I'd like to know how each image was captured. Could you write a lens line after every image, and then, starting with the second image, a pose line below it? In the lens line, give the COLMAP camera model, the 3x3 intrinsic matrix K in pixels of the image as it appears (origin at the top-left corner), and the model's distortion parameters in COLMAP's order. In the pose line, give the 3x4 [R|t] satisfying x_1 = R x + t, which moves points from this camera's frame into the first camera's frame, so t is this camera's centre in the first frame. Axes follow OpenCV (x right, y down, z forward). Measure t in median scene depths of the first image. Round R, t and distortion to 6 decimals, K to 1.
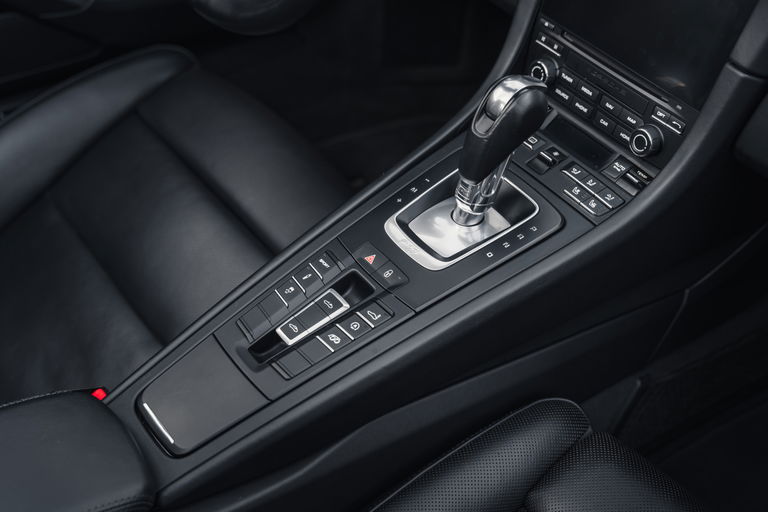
lens RADIAL K [[1094.9, 0, 384.0], [0, 1094.9, 256.0], [0, 0, 1]] dist [-0.008787, 0.014023]
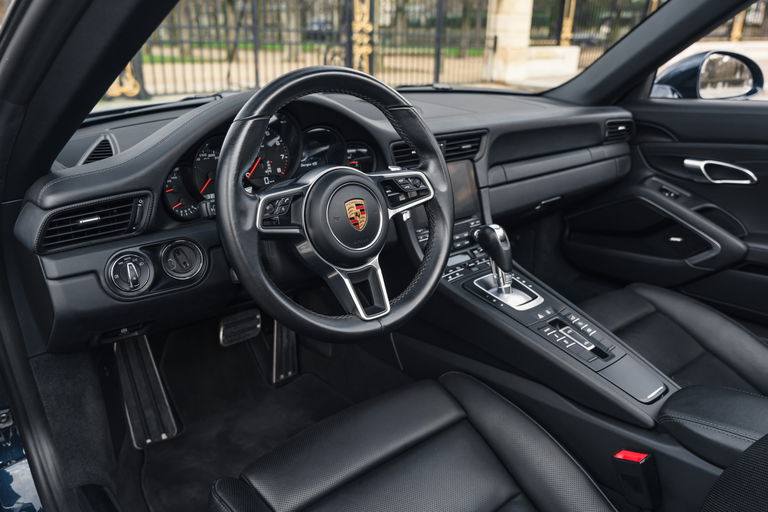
lens RADIAL K [[588.9, 0, 384.0], [0, 588.9, 256.0], [0, 0, 1]] dist [-0.001696, -0.001123]
pose [[-0.051099, -0.379075, 0.923954, -1.035015], [0.665219, 0.677133, 0.314600, -0.655364], [-0.744897, 0.630708, 0.217567, 0.931507]]
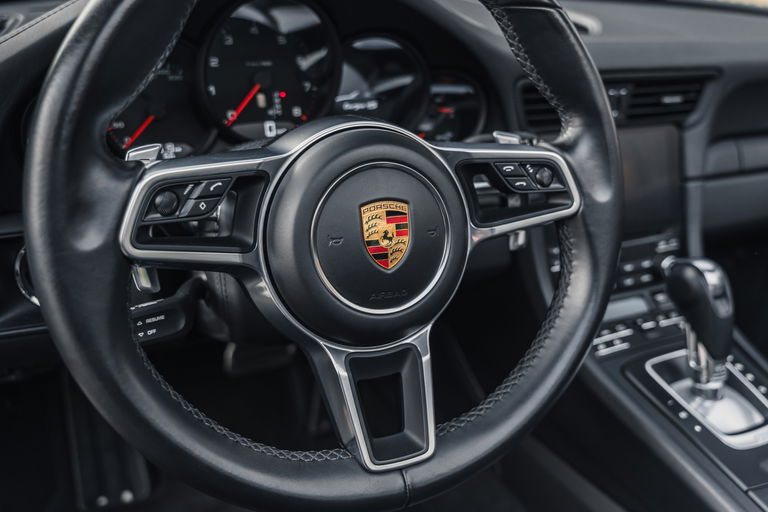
lens RADIAL K [[713.8, 0, 383.0], [0, 713.8, 244.2], [0, 0, 1]] dist [0.028847, 0.014907]
pose [[0.207157, -0.401788, 0.891993, -0.599429], [0.612883, 0.763974, 0.201787, -0.533524], [-0.762535, 0.504886, 0.404512, 0.928140]]
